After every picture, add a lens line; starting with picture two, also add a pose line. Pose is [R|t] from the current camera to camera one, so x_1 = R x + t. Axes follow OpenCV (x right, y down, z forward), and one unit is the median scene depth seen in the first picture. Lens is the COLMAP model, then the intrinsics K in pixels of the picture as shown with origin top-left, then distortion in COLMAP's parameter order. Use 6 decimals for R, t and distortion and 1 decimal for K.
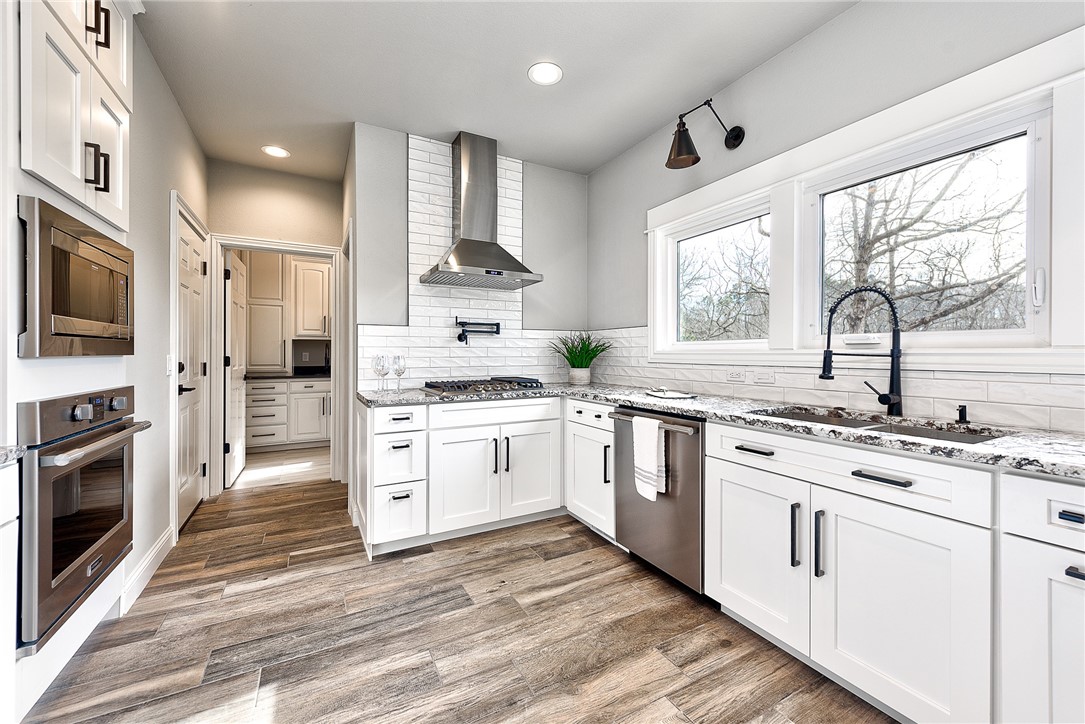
lens RADIAL K [[422.3, 0, 542.5], [0, 422.3, 362.0], [0, 0, 1]] dist [0.019204, -0.006717]
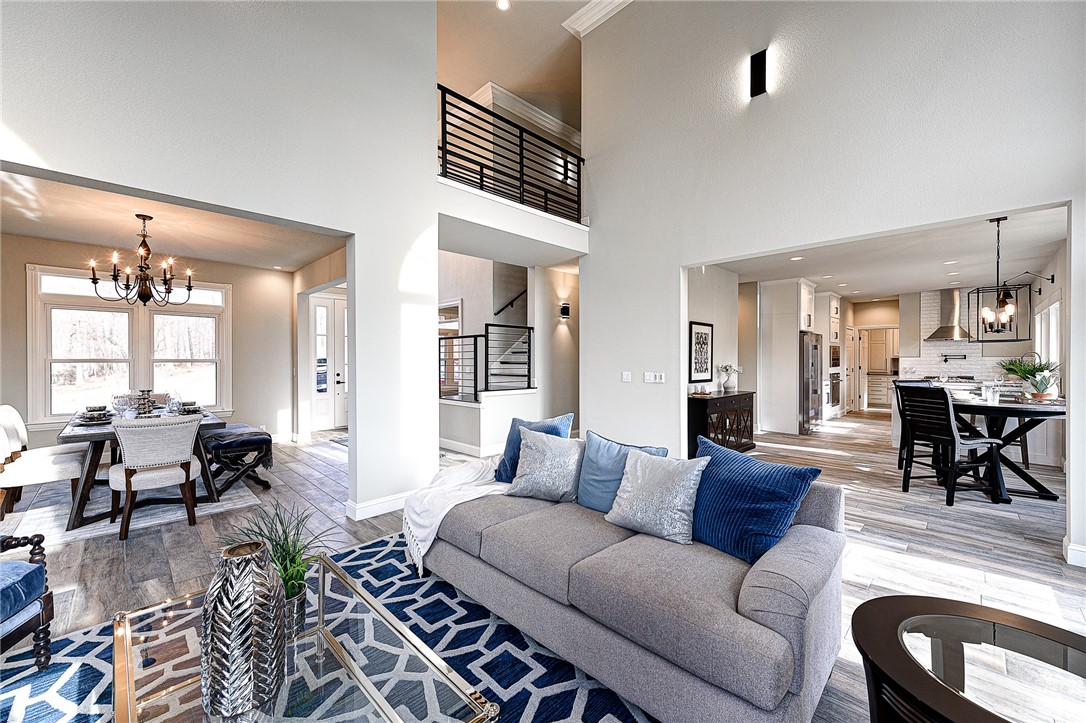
lens RADIAL K [[427.5, 0, 543.0], [0, 427.5, 361.5], [0, 0, 1]] dist [0.033073, 0.000005]
pose [[0.272027, 0.003339, -0.962284, 1.586908], [-0.010849, 0.999941, 0.000403, -0.023157], [0.962228, 0.010330, 0.272047, -1.962400]]
